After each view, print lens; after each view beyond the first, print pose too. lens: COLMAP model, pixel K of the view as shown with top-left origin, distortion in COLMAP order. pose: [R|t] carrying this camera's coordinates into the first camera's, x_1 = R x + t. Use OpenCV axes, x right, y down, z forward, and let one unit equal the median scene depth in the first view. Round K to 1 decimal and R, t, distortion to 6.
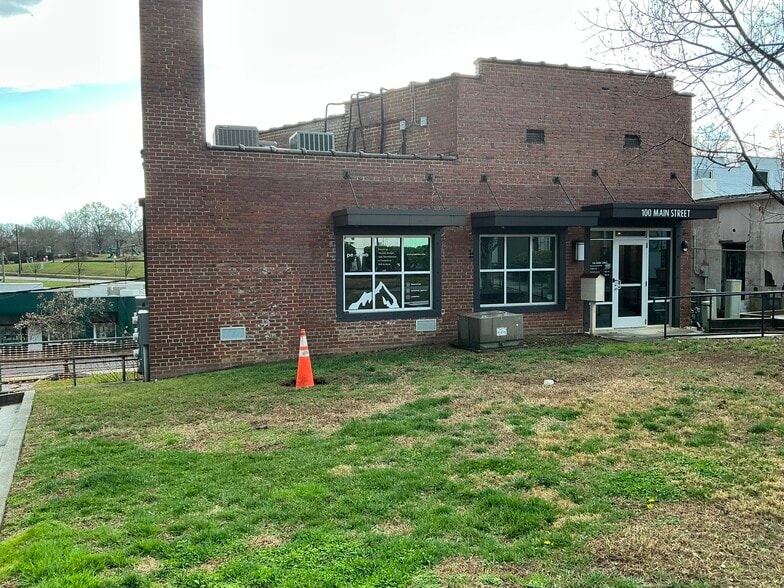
lens RADIAL K [[650.6, 0, 389.6], [0, 650.6, 295.8], [0, 0, 1]] dist [0.128653, -0.244965]
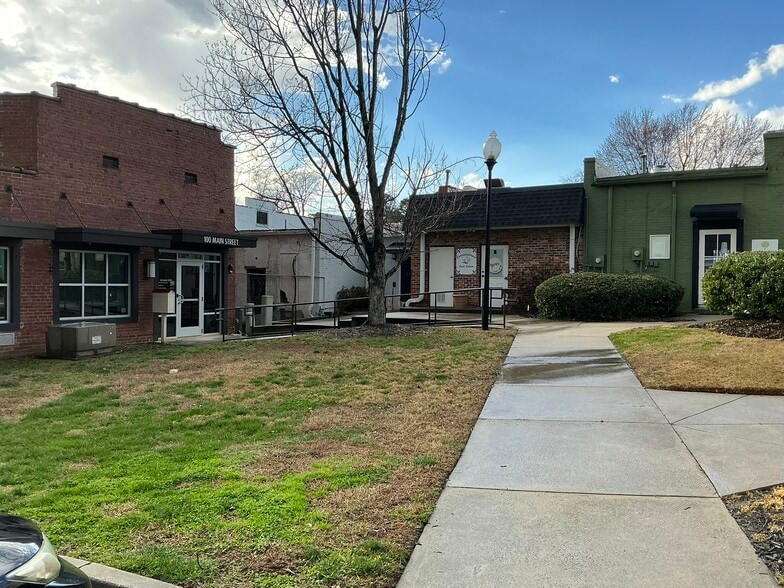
lens RADIAL K [[650.6, 0, 389.6], [0, 650.6, 295.8], [0, 0, 1]] dist [0.128653, -0.244965]
pose [[0.740903, 0.005150, 0.671592, -0.165803], [0.021509, 0.999276, -0.031392, 0.021909], [-0.671268, 0.037704, 0.740255, -0.110153]]
